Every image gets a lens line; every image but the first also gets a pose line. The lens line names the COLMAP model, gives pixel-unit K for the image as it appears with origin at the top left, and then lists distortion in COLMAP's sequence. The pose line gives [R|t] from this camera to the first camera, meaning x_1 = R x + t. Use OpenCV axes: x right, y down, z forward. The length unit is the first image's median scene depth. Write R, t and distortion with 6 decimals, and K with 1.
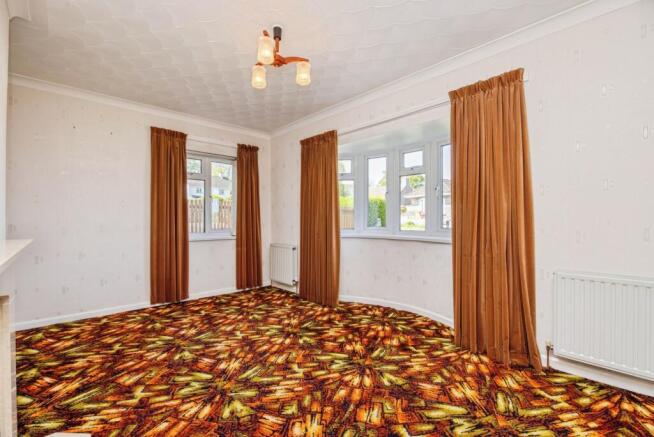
lens RADIAL K [[282.2, 0, 327.0], [0, 282.2, 218.5], [0, 0, 1]] dist [-0.038972, 0.010298]
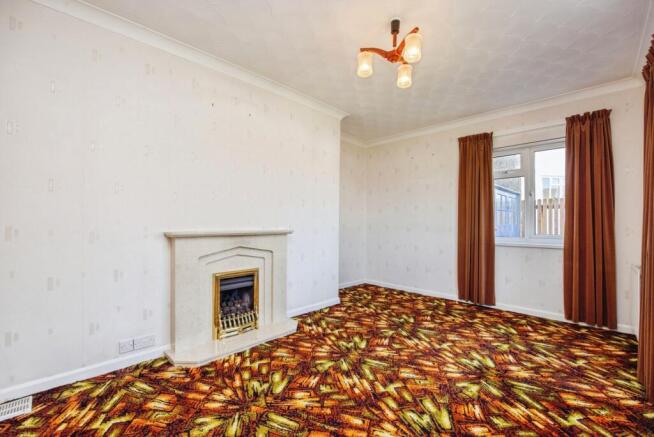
lens RADIAL K [[281.2, 0, 329.2], [0, 281.2, 218.5], [0, 0, 1]] dist [-0.000855, -0.004475]
pose [[0.033228, -0.012547, -0.999369, 0.454609], [-0.000294, 0.999921, -0.012564, 0.003485], [0.999448, 0.000711, 0.033222, 0.433444]]
